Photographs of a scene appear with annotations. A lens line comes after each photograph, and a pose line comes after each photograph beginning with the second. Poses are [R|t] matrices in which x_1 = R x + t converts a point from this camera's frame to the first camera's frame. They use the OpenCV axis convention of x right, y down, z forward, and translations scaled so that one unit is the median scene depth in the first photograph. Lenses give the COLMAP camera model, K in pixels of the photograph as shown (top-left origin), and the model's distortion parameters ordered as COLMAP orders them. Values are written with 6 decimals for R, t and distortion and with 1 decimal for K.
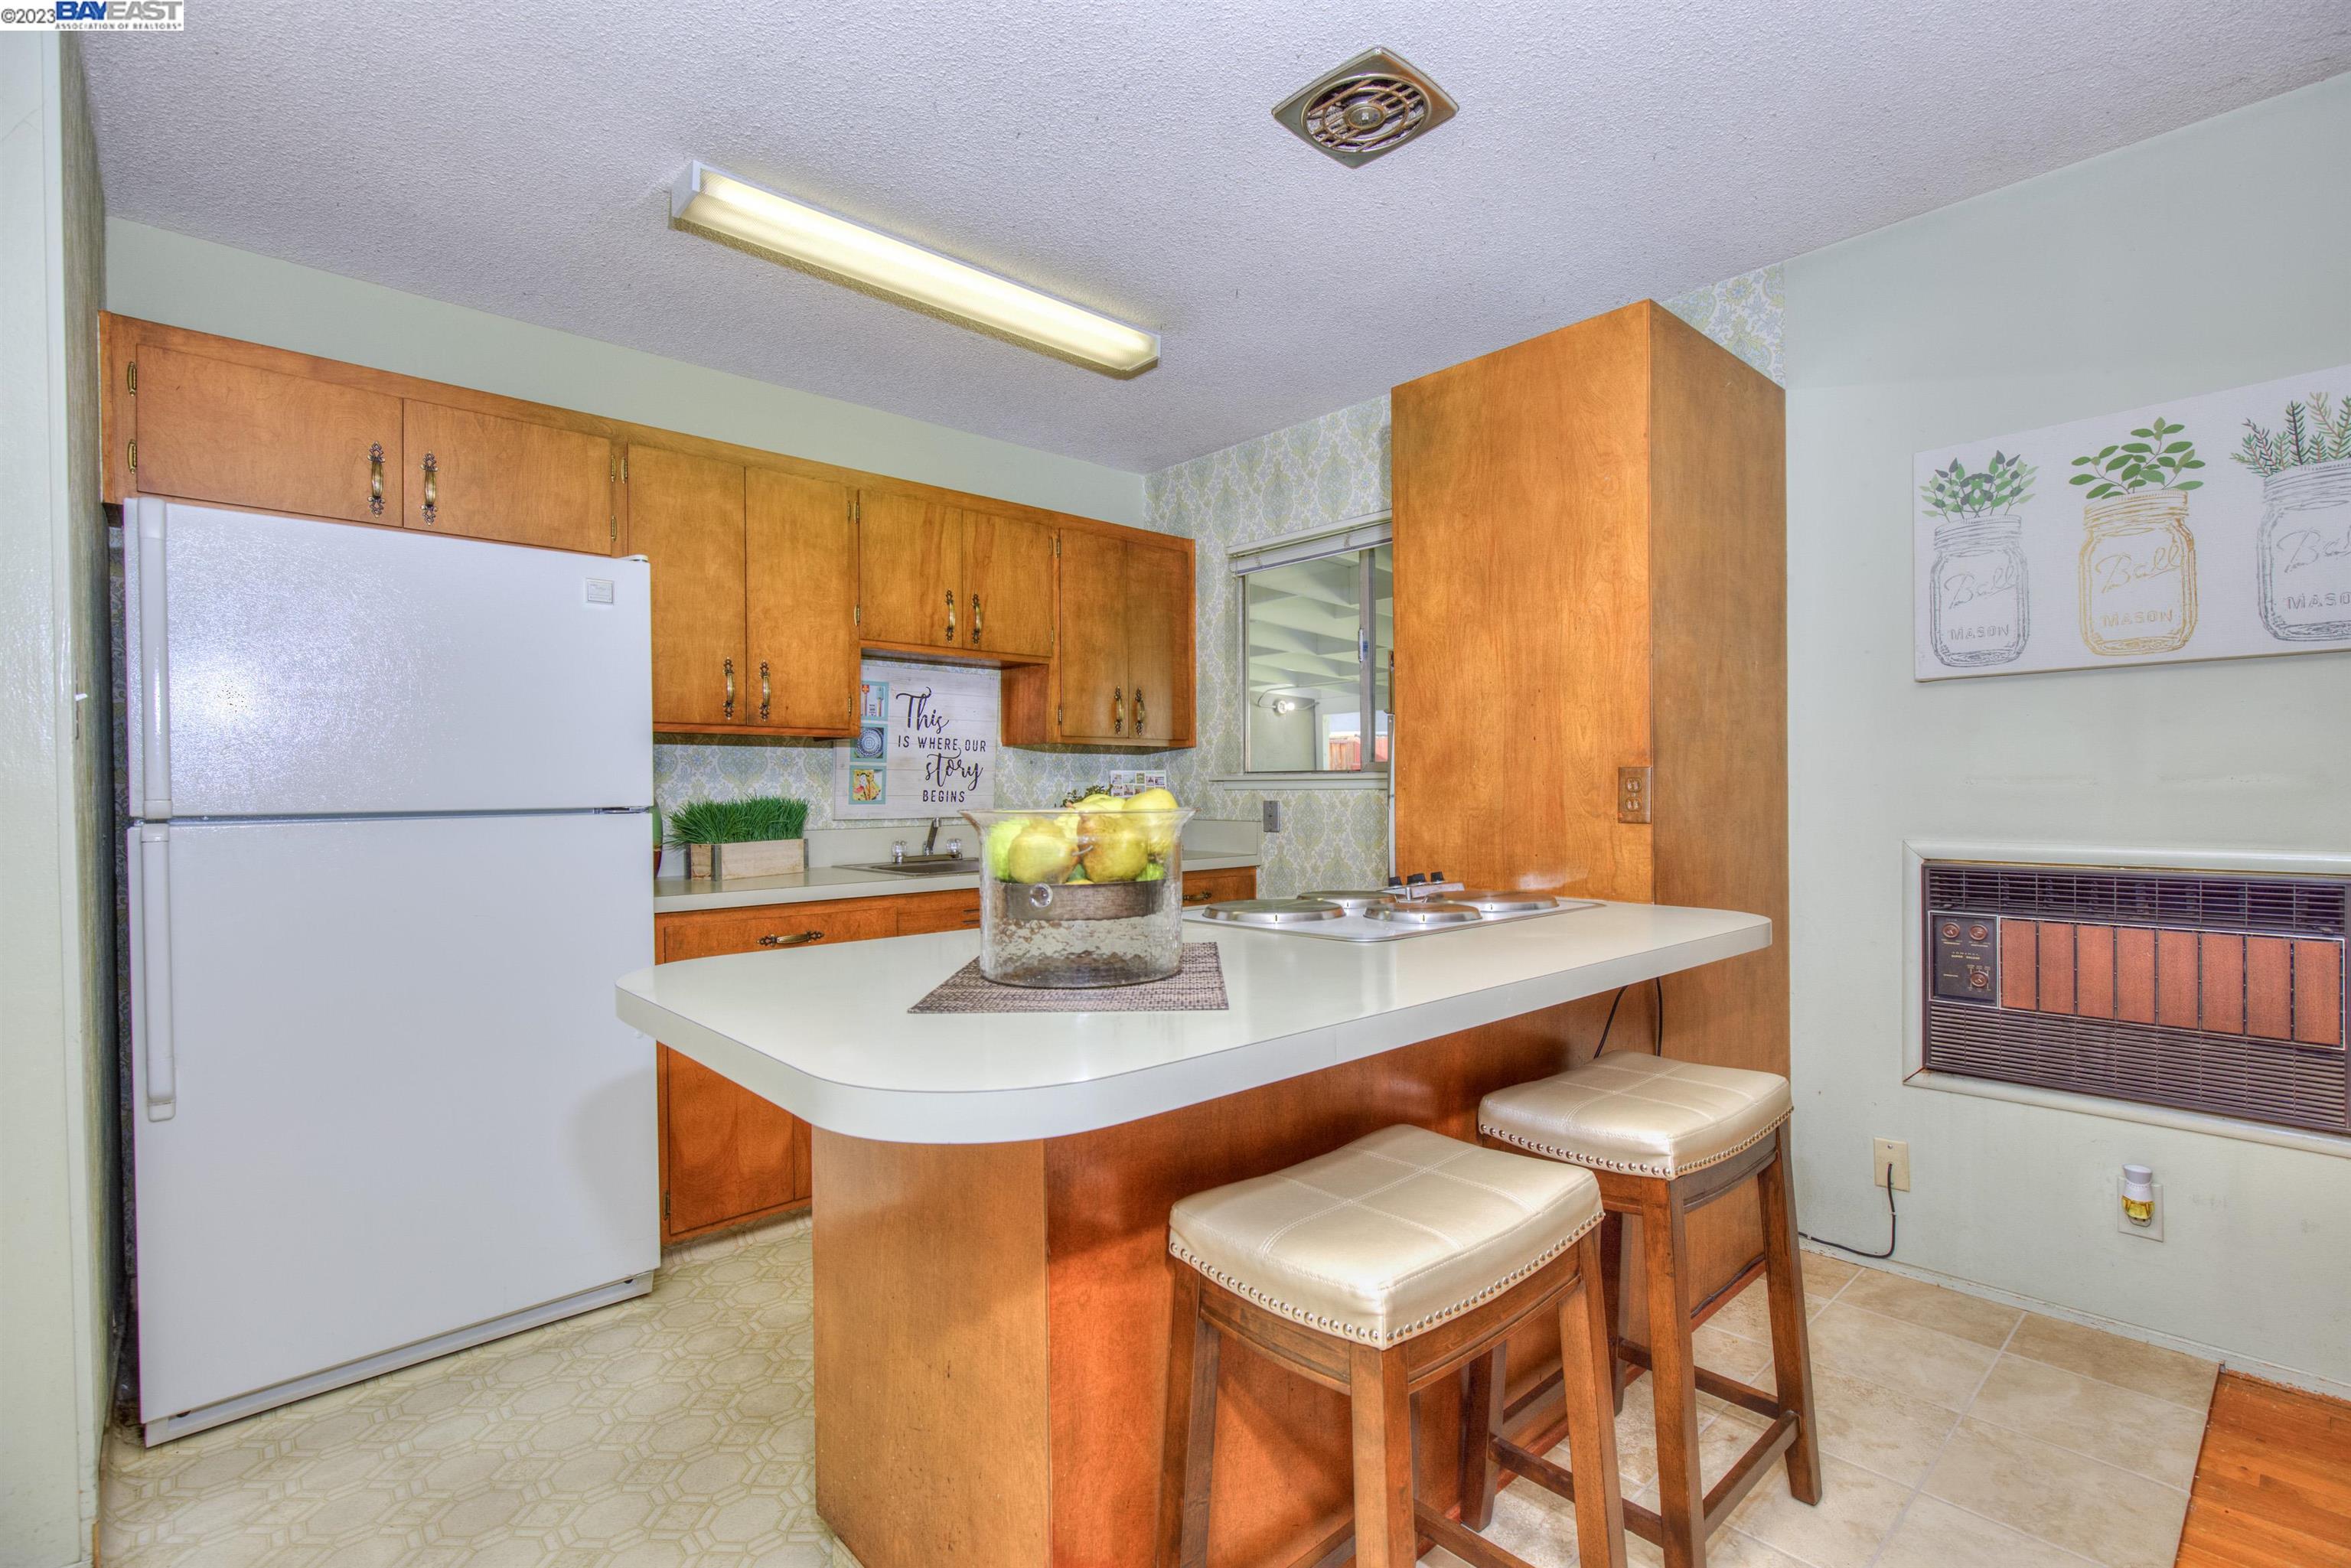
lens RADIAL K [[1069.9, 0, 1181.7], [0, 1069.9, 799.1], [0, 0, 1]] dist [0.001147, -0.001405]
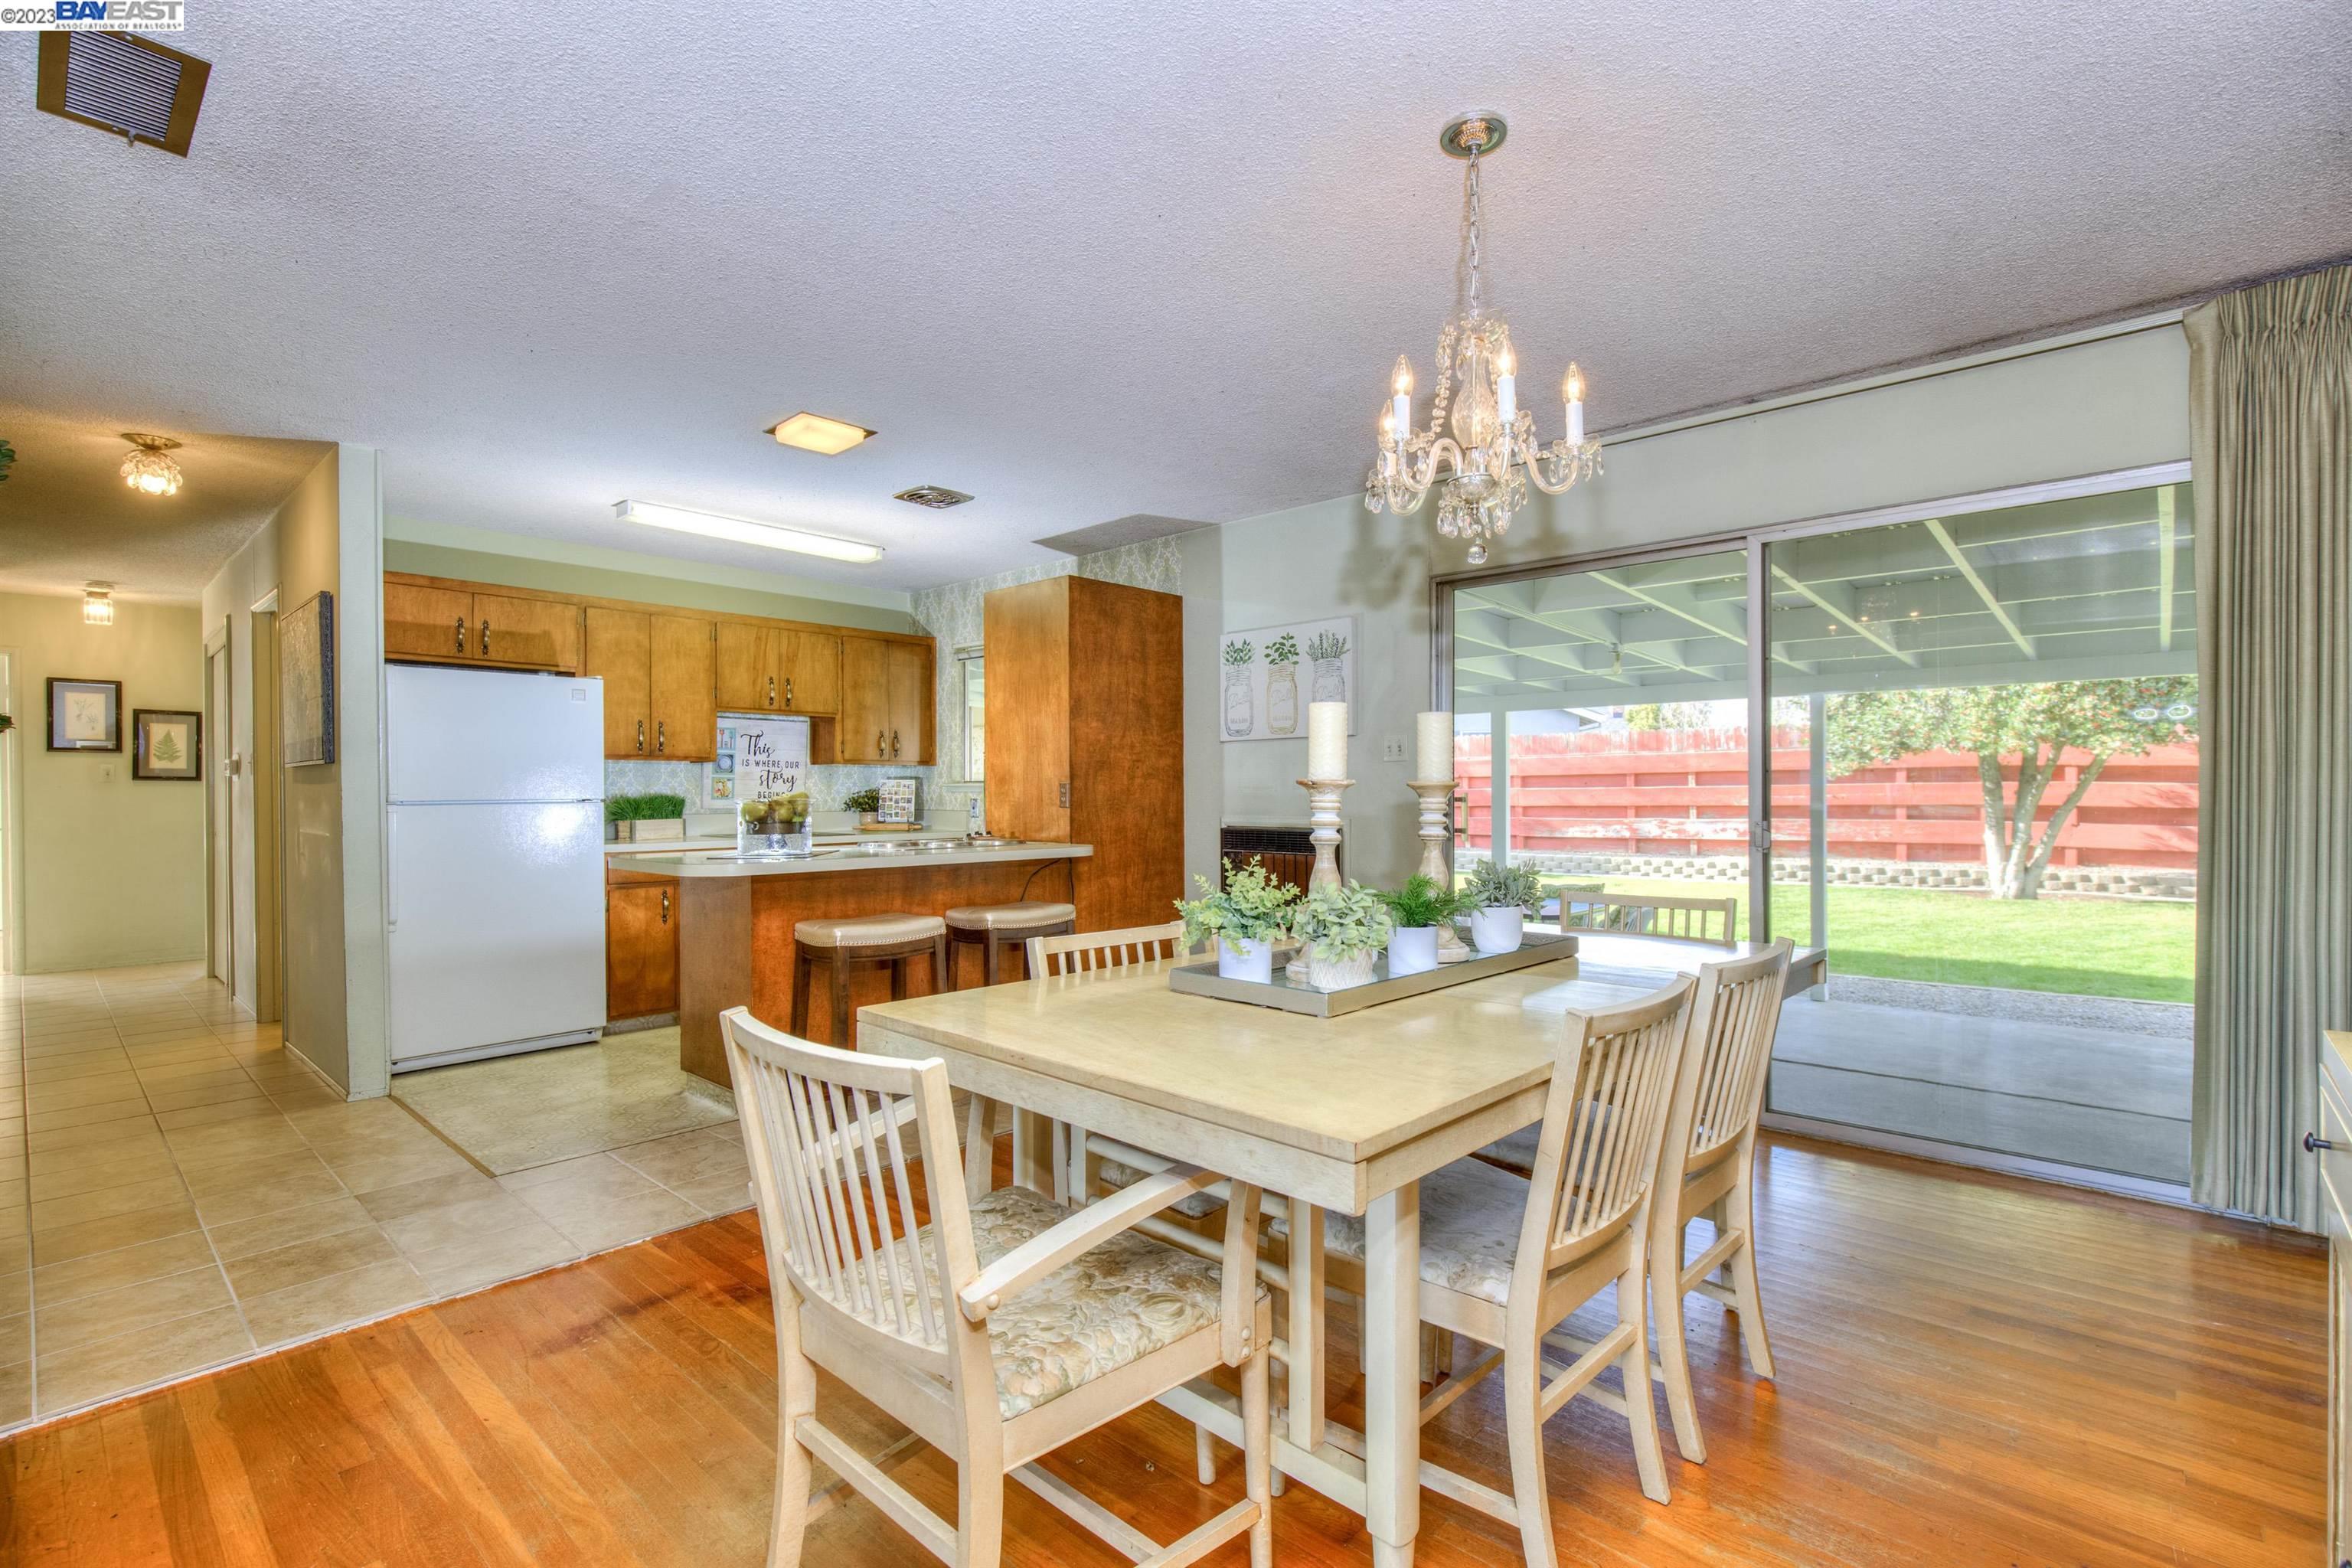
lens RADIAL K [[1070.4, 0, 1183.6], [0, 1070.4, 796.9], [0, 0, 1]] dist [0.001147, -0.001405]
pose [[0.996187, 0.003342, 0.087174, 0.328677], [-0.002852, 0.999979, -0.005740, 0.008950], [-0.087192, 0.005469, 0.996177, -0.866695]]
